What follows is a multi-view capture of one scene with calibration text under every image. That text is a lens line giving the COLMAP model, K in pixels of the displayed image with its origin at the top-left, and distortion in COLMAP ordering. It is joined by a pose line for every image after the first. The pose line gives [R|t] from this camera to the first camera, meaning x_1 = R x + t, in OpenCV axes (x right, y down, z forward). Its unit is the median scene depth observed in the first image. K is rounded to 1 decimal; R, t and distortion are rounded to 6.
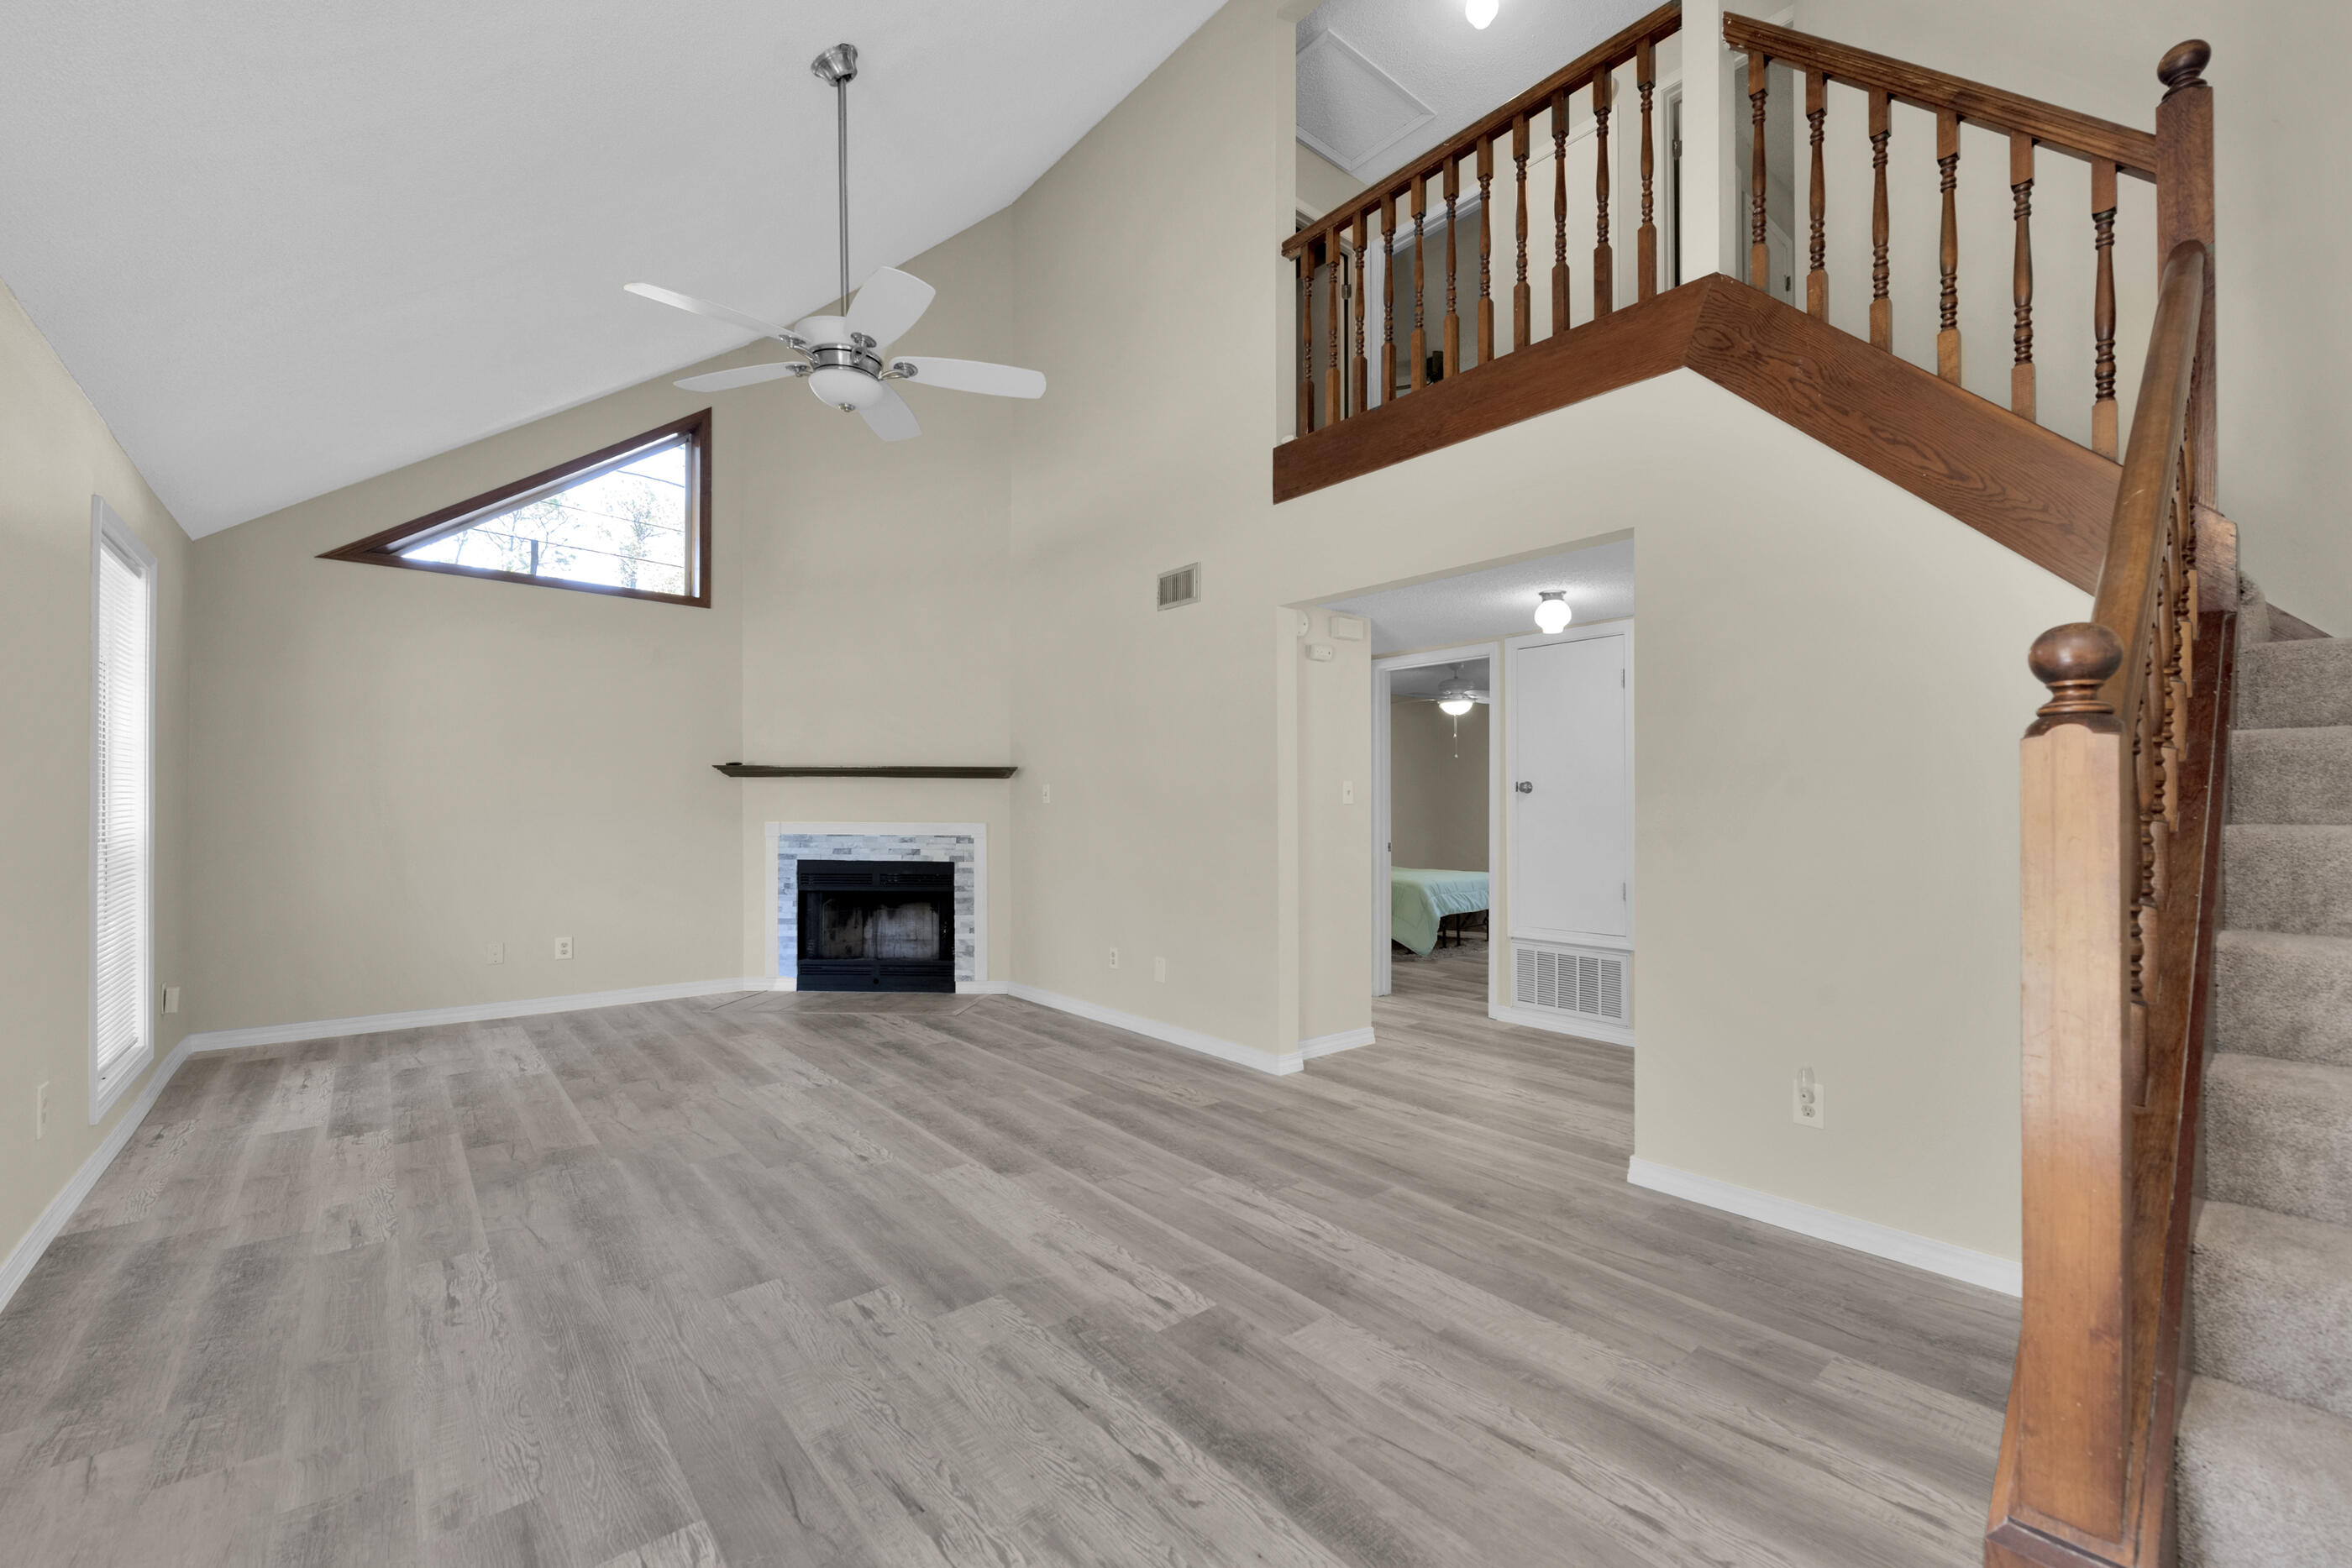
lens RADIAL K [[968.9, 0, 1239.0], [0, 968.9, 800.1], [0, 0, 1]] dist [0.004595, -0.004229]
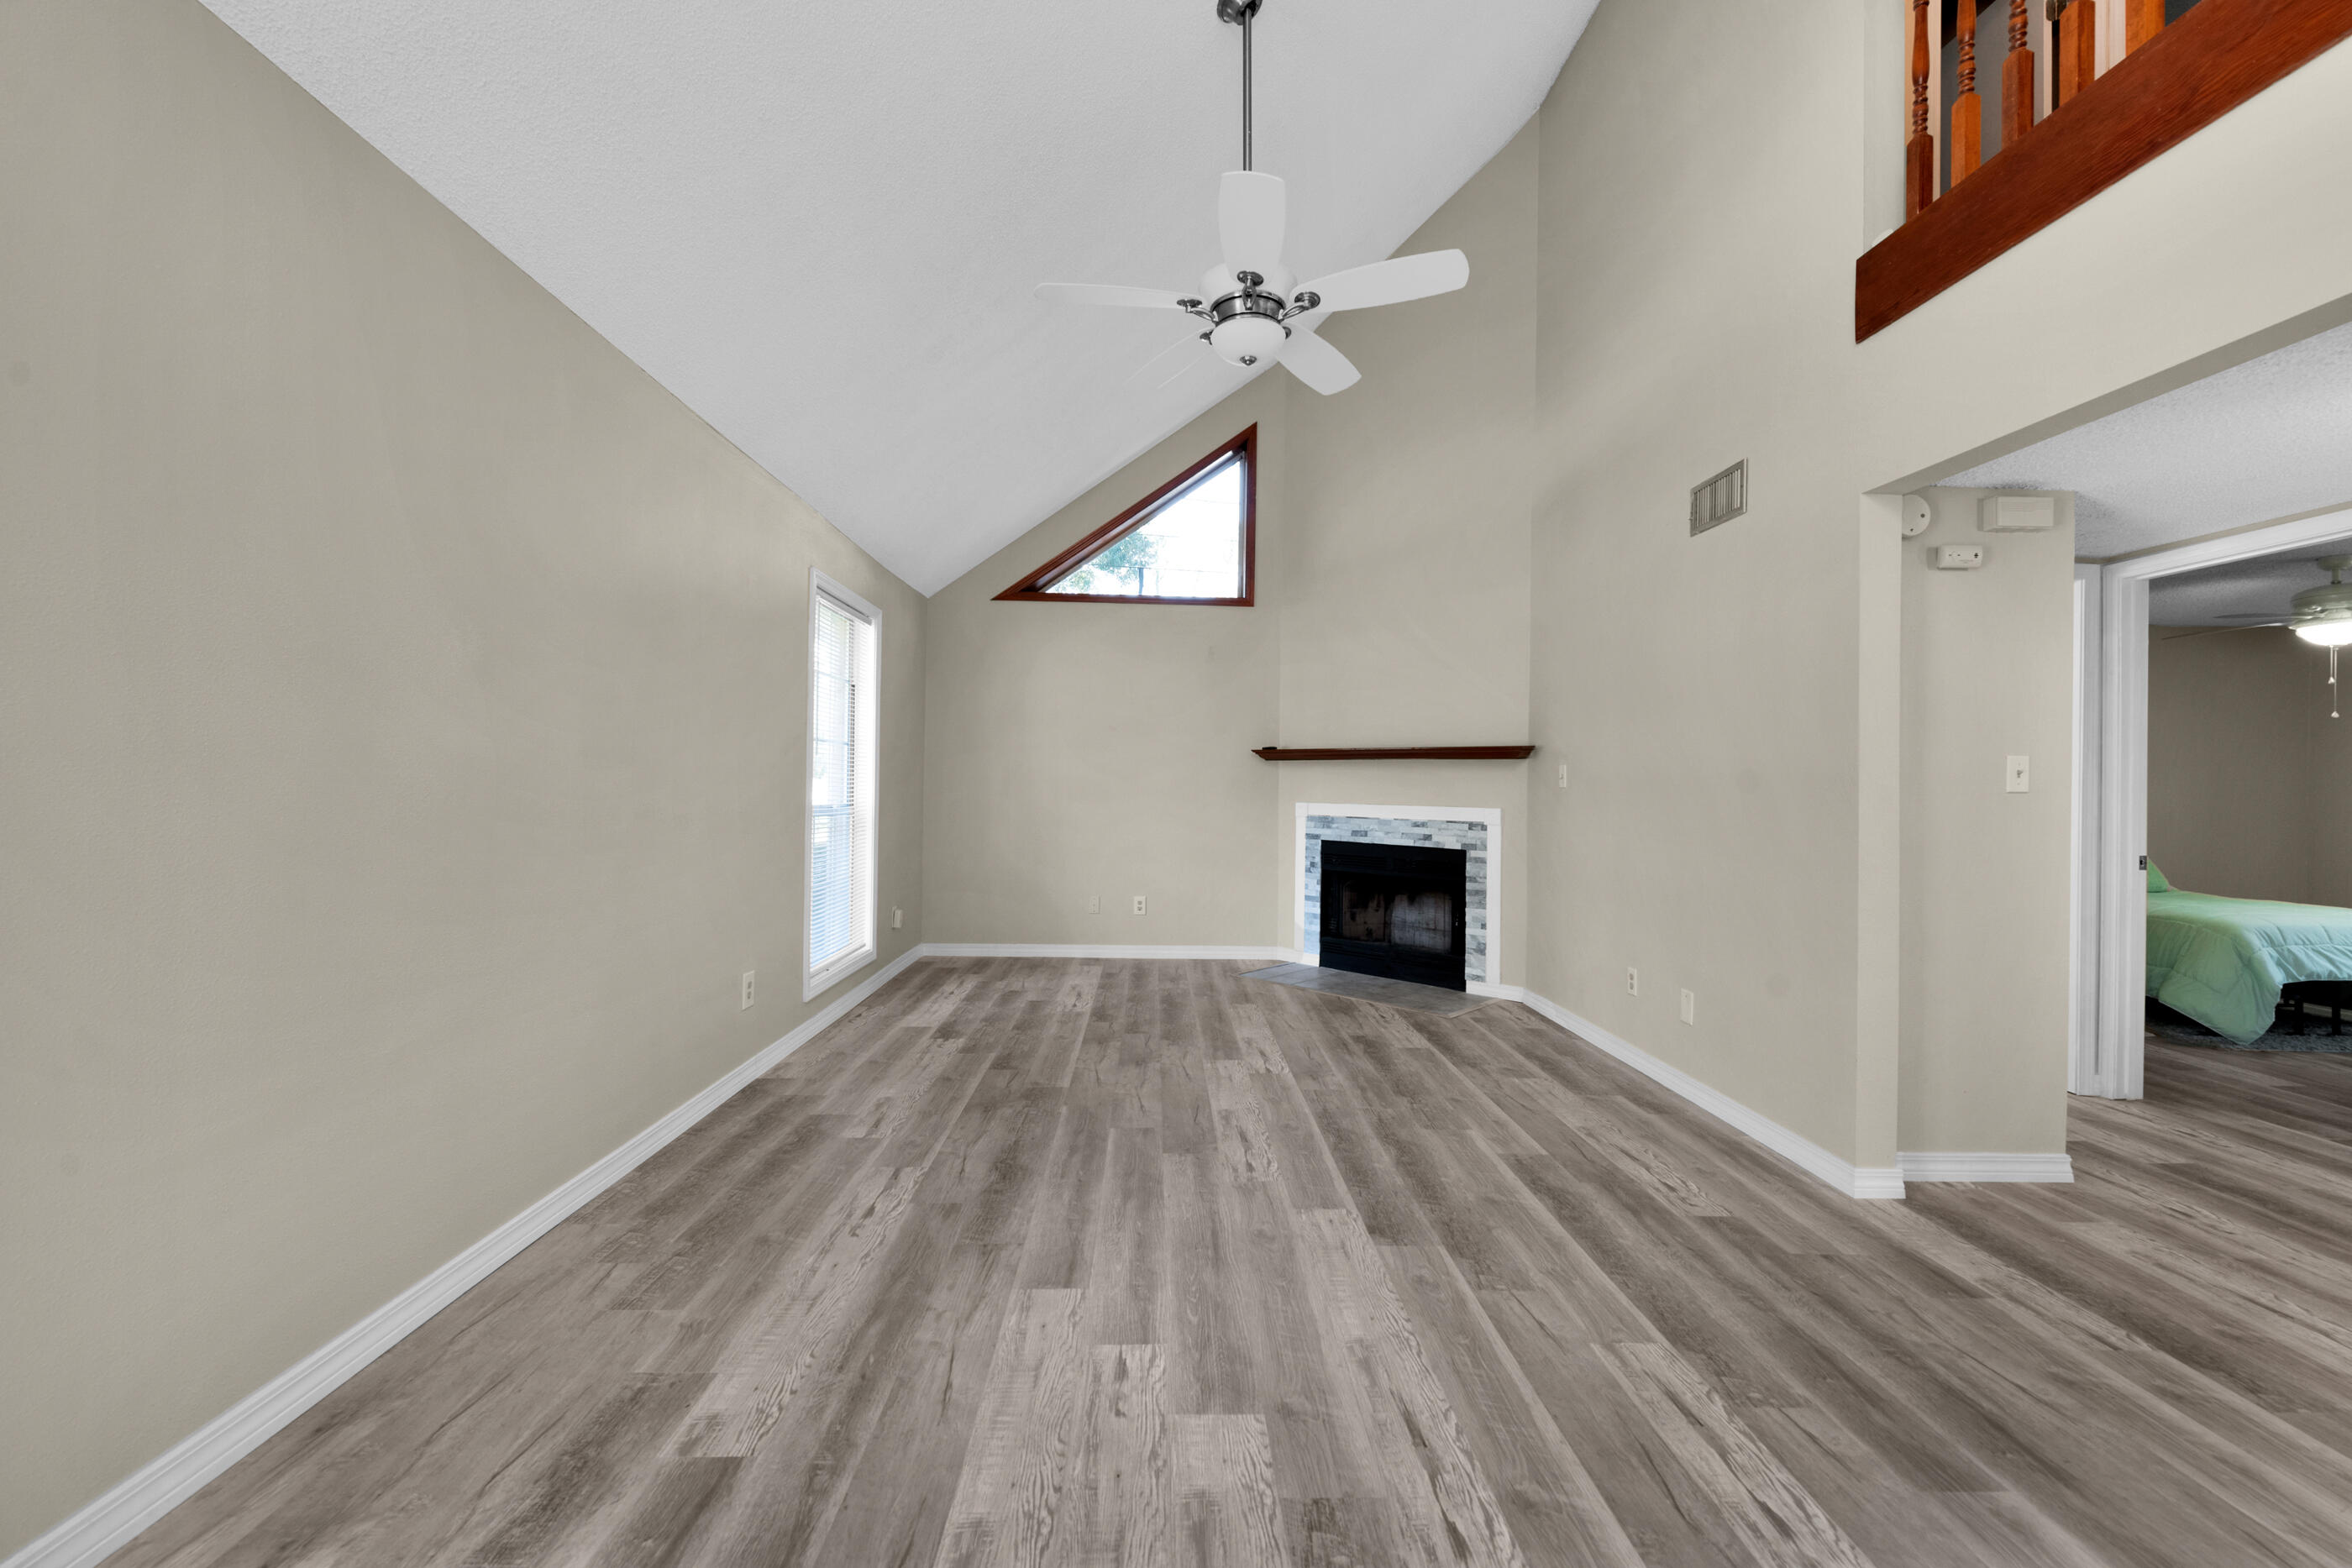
lens RADIAL K [[932.0, 0, 1176.0], [0, 932.0, 784.0], [0, 0, 1]] dist [0.001654, -0.002877]
pose [[0.763845, 0.006691, -0.645365, 0.093658], [-0.007478, 0.999971, 0.001517, 0.002453], [0.645356, 0.003667, 0.763873, 0.202064]]
